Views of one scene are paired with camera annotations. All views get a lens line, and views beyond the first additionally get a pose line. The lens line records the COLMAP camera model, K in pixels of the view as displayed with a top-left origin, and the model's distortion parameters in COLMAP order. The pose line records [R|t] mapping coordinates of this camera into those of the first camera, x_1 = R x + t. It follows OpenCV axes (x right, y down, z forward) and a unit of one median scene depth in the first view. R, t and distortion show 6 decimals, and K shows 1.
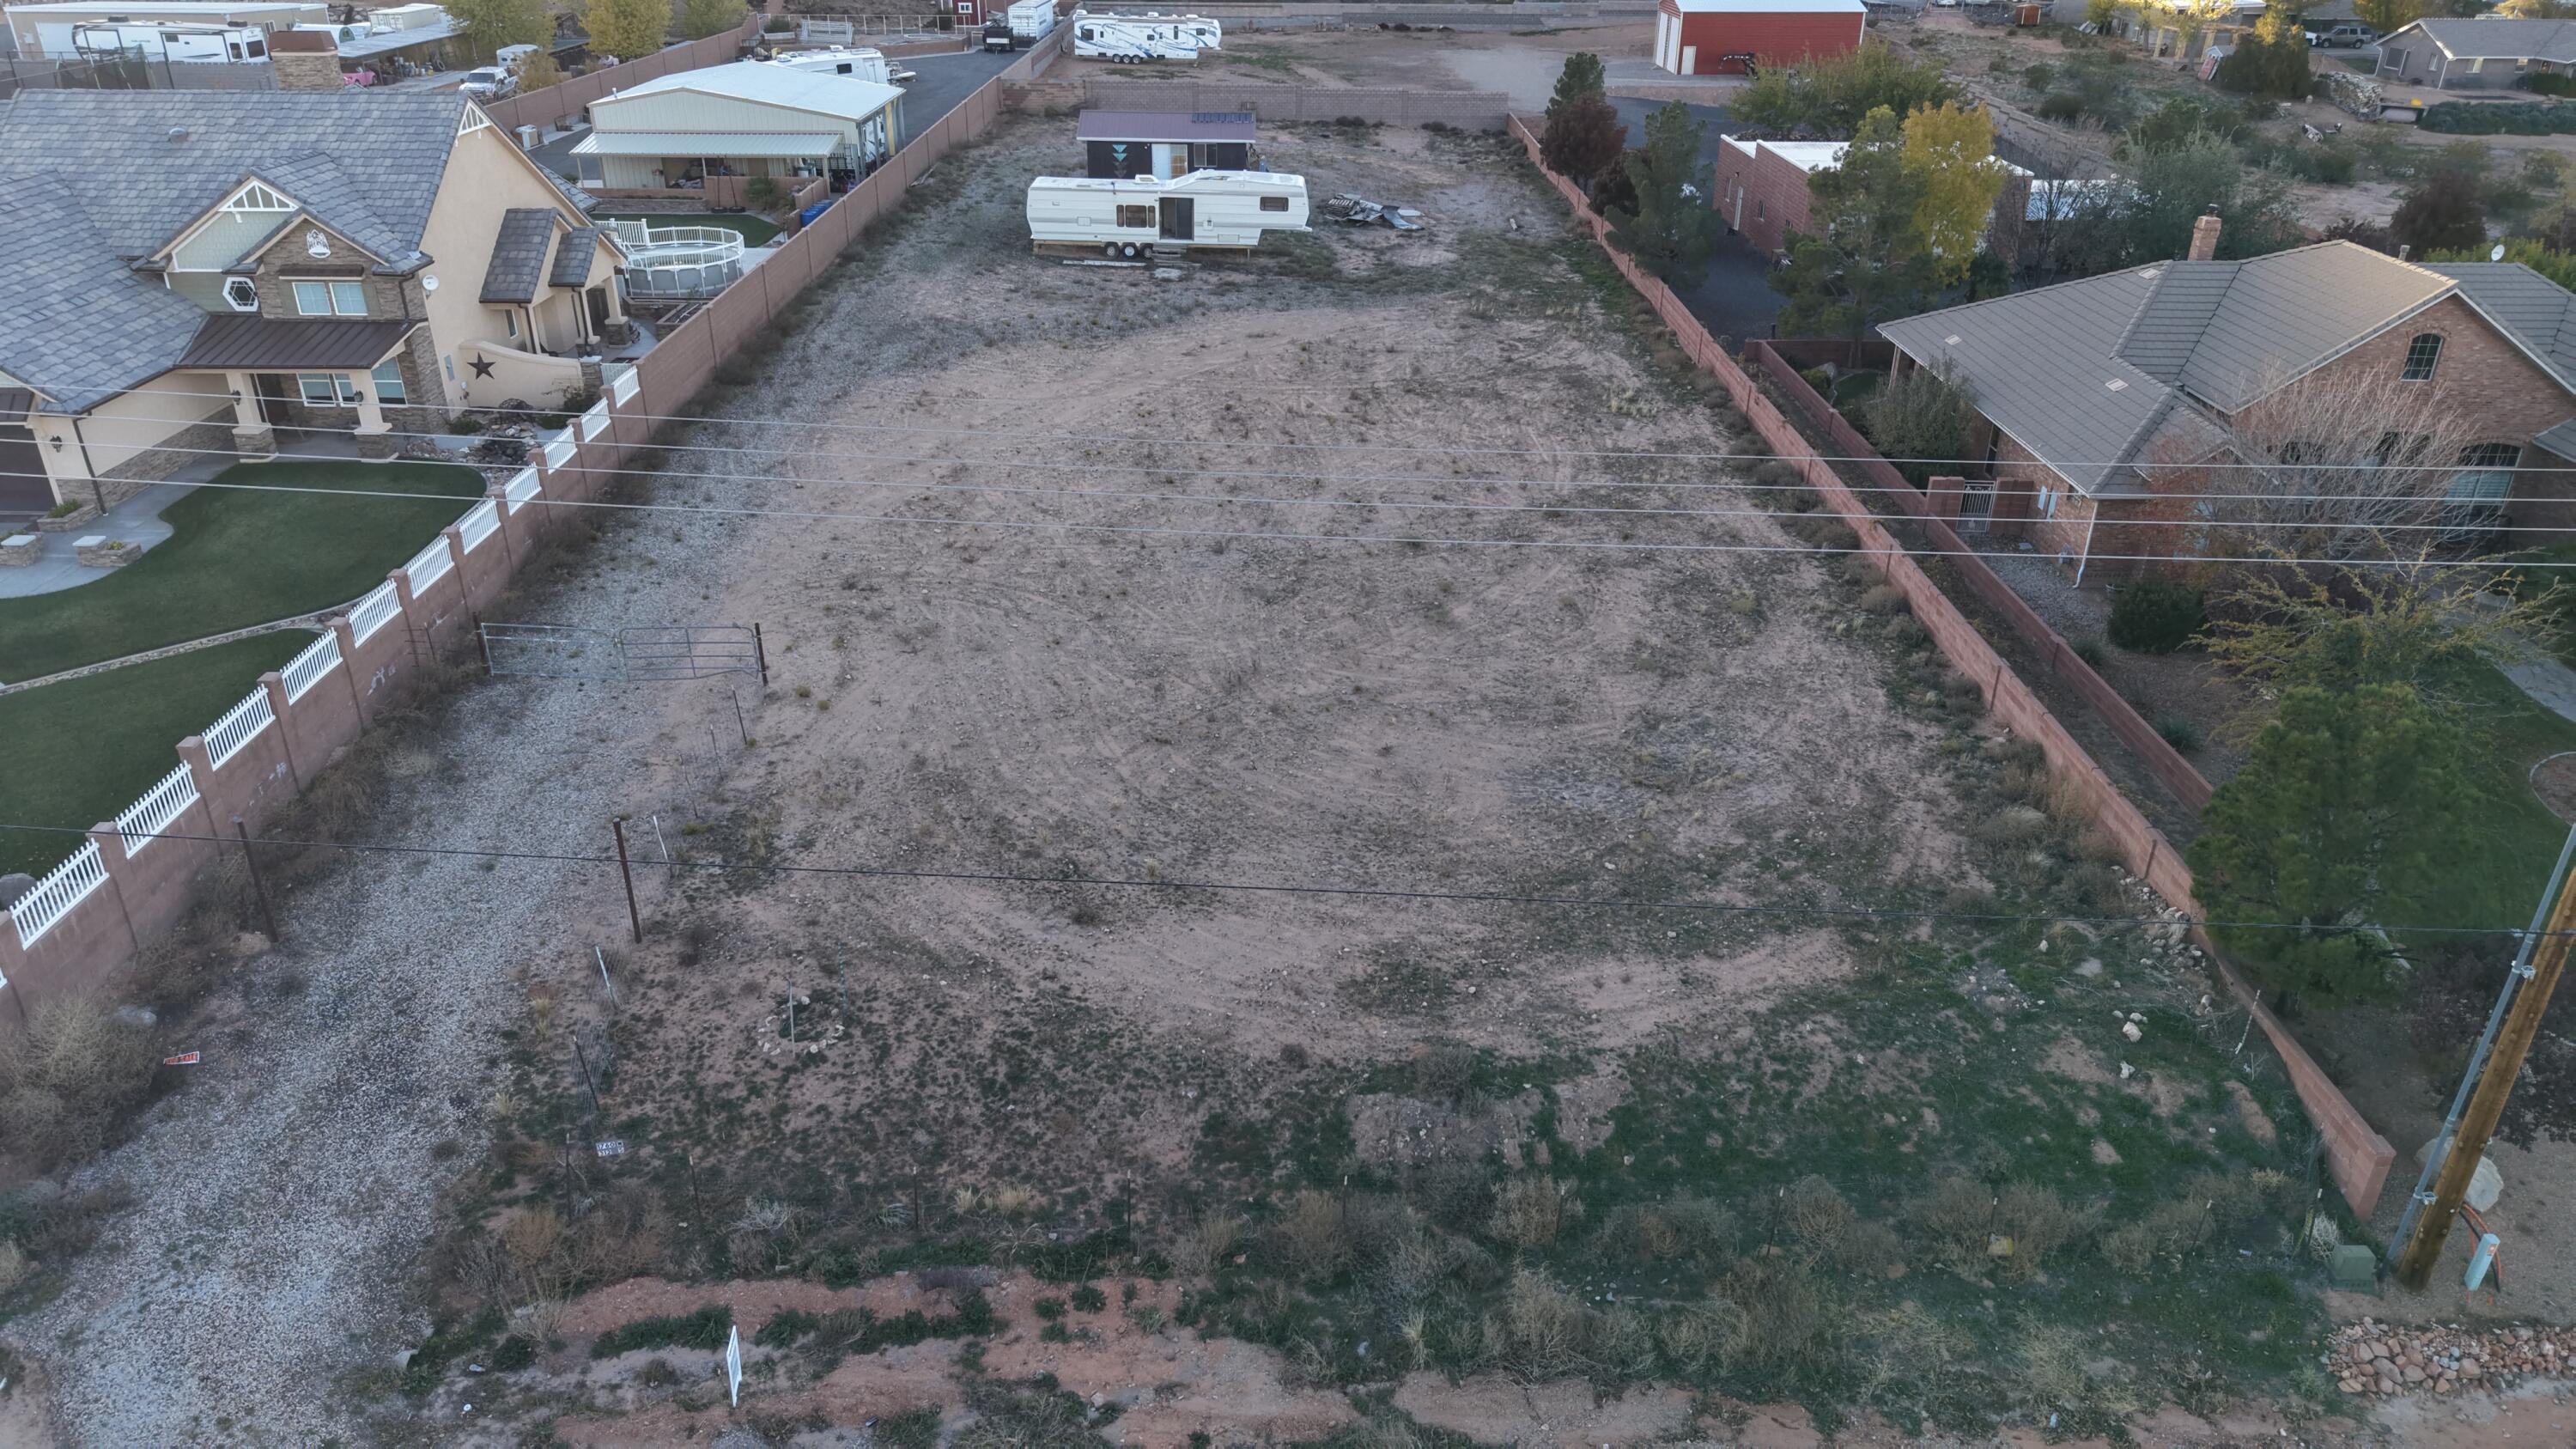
lens RADIAL K [[1716.3, 0, 1282.9], [0, 1716.3, 726.2], [0, 0, 1]] dist [0.035140, -0.040789]
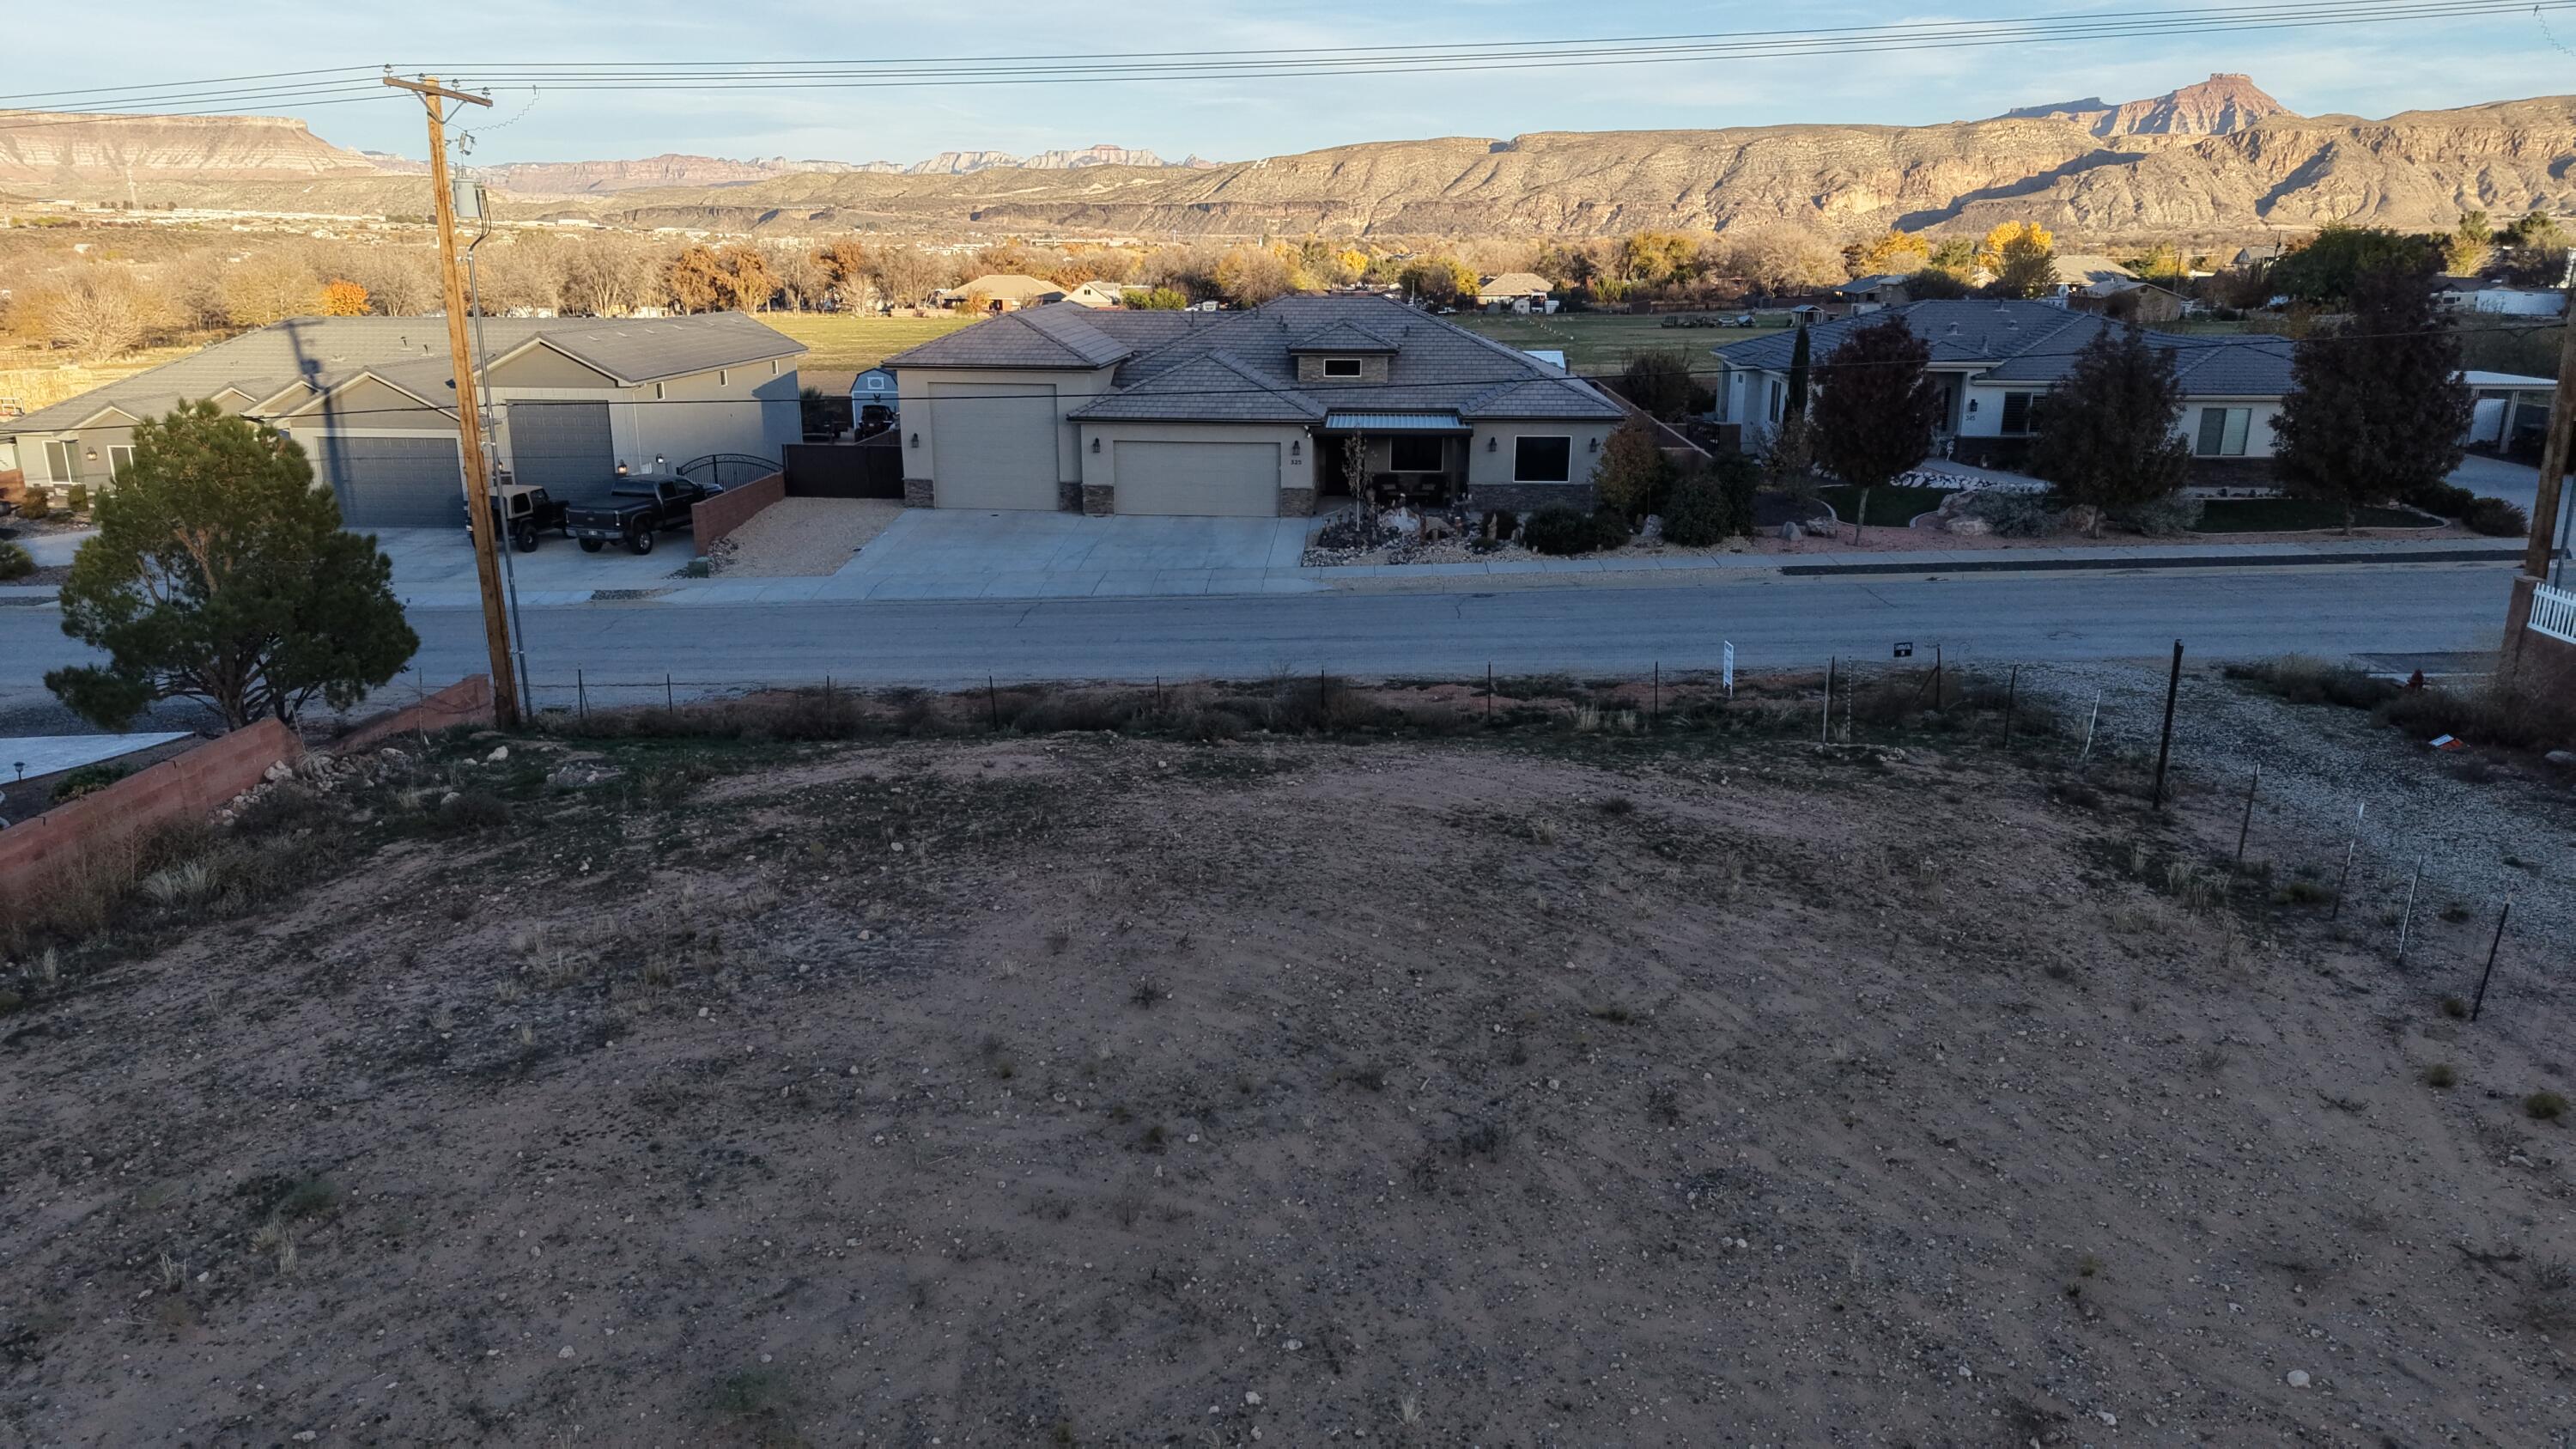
lens RADIAL K [[1716.3, 0, 1282.9], [0, 1716.3, 726.2], [0, 0, 1]] dist [0.035140, -0.040789]
pose [[-0.998003, -0.024984, 0.058019, -0.006837], [0.020664, 0.738808, 0.673599, -0.426885], [-0.059694, 0.673452, -0.736816, 1.478259]]
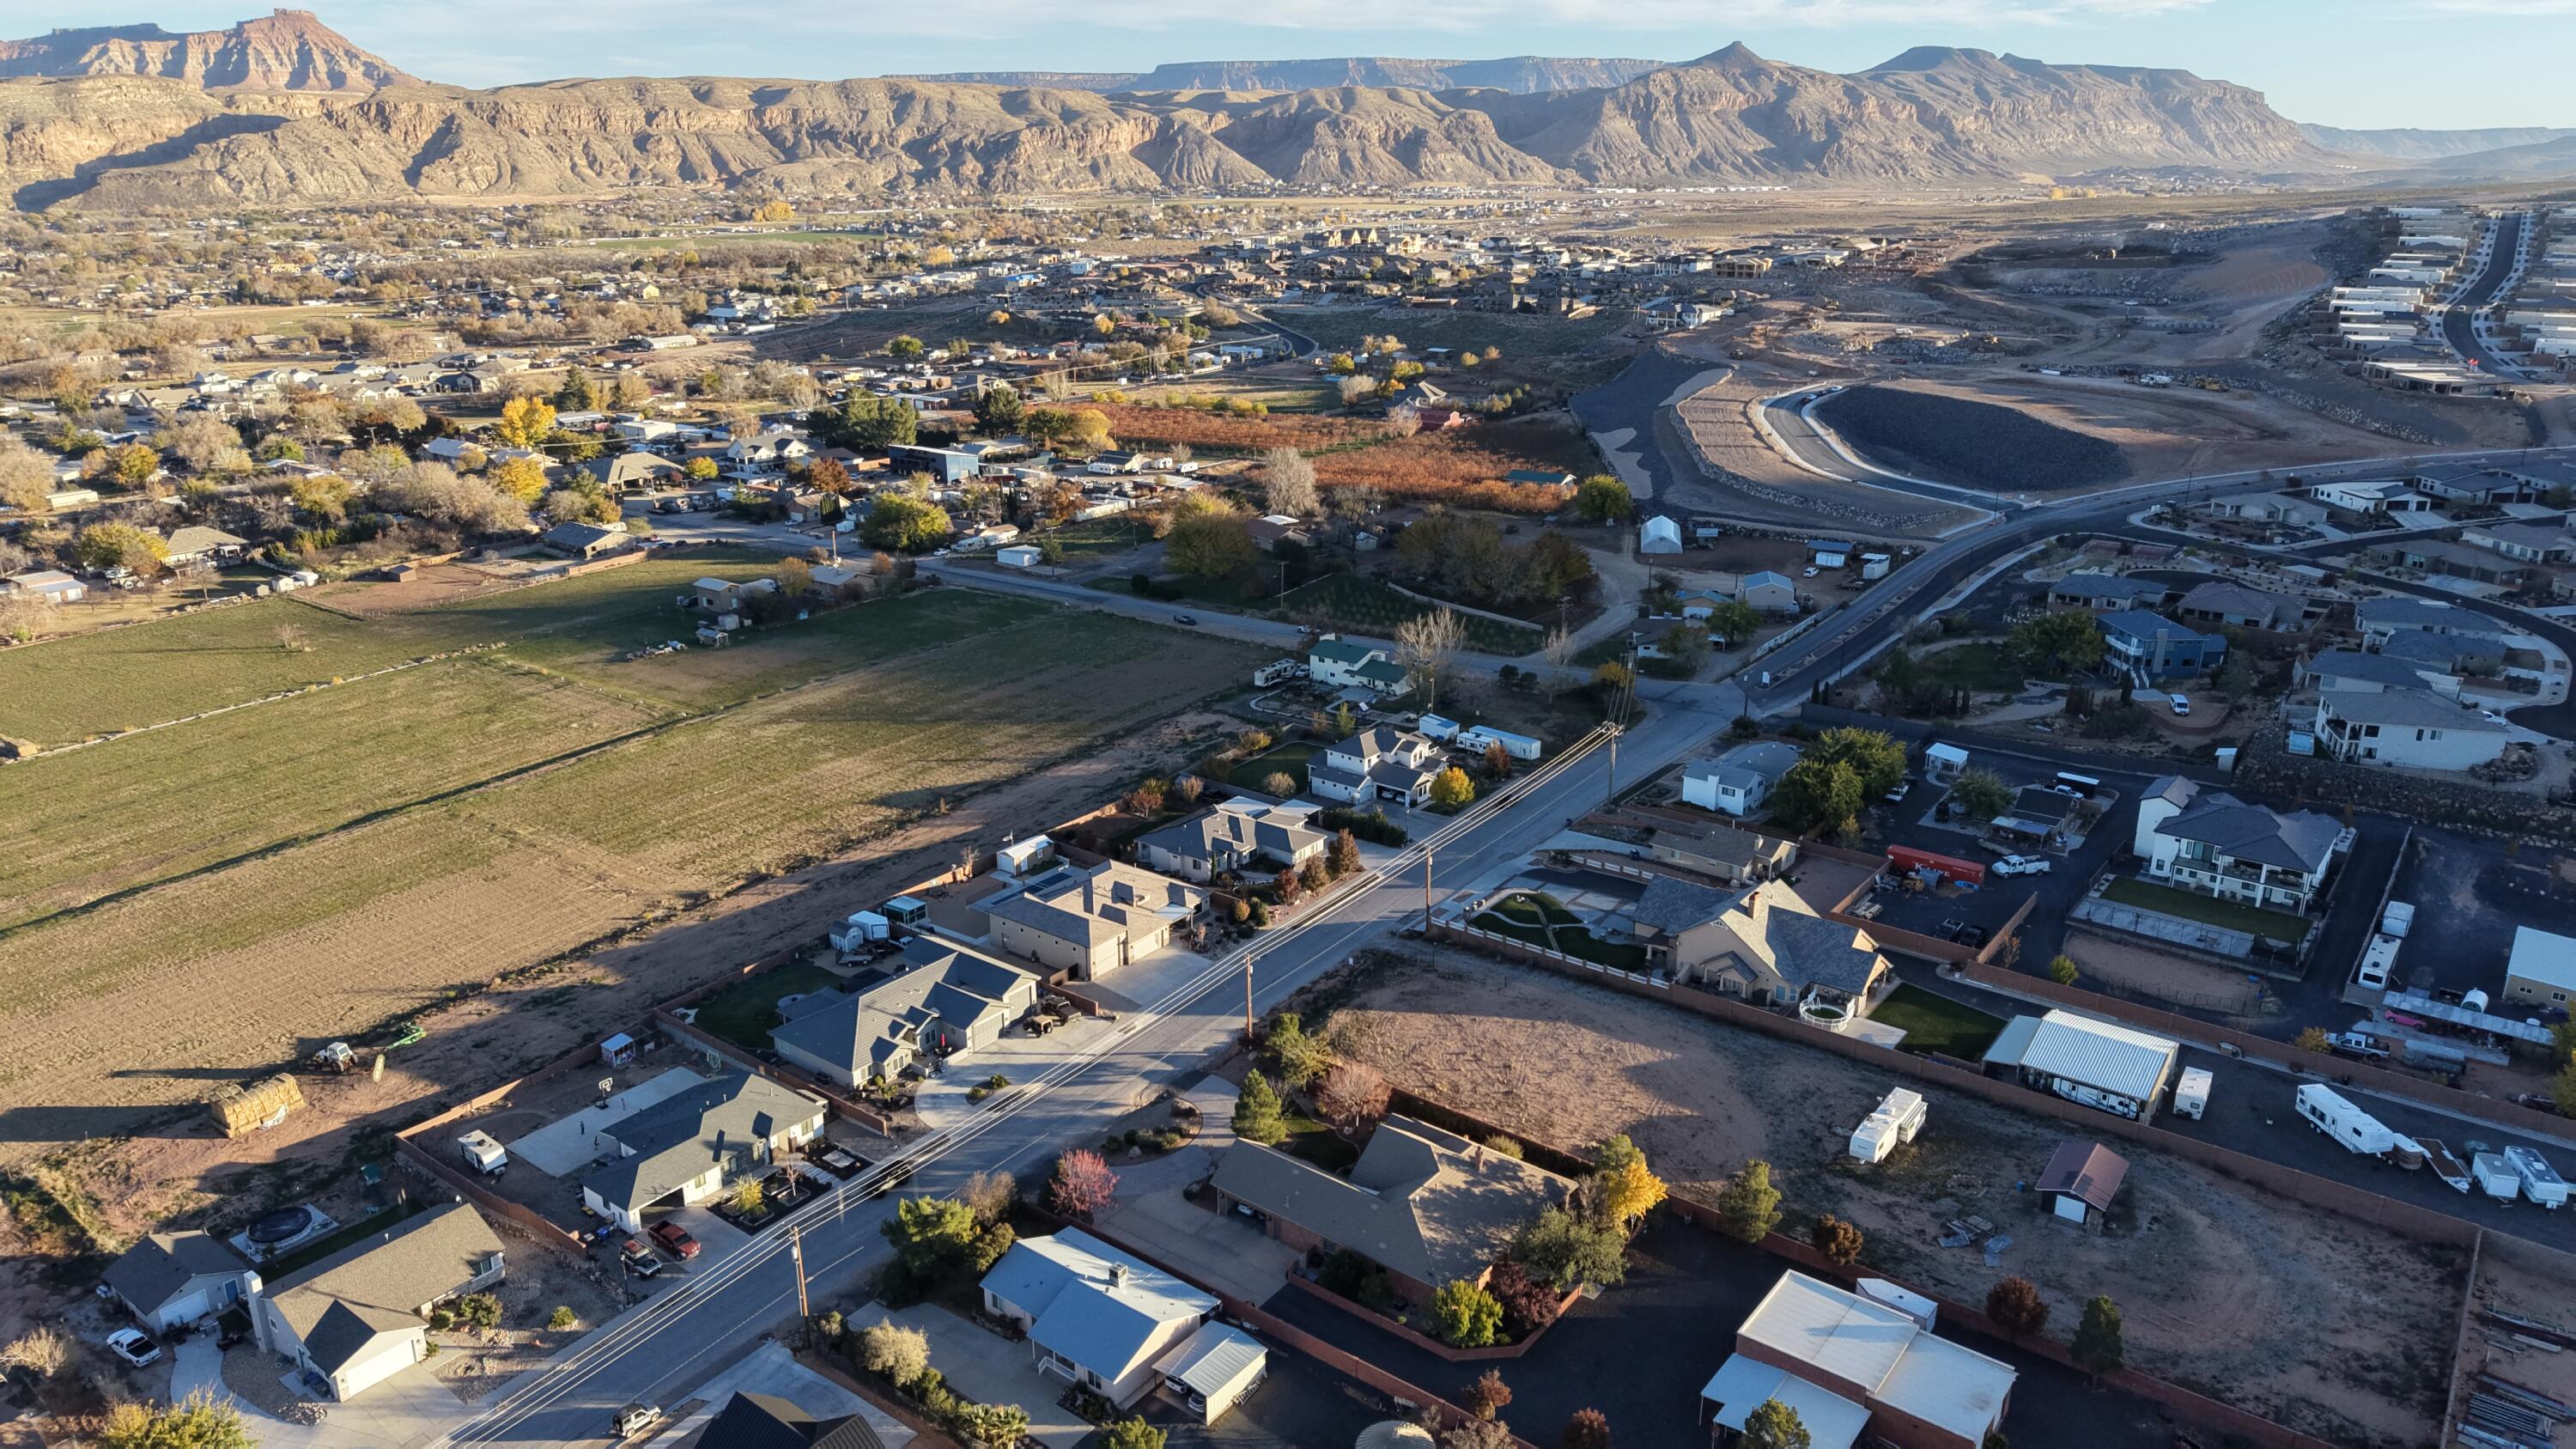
lens RADIAL K [[1716.3, 0, 1282.9], [0, 1716.3, 726.2], [0, 0, 1]] dist [0.035140, -0.040789]
pose [[-0.611104, 0.242272, -0.753562, 4.596758], [-0.358109, 0.764388, 0.536162, -3.803219], [0.705910, 0.597508, -0.380361, 2.412562]]
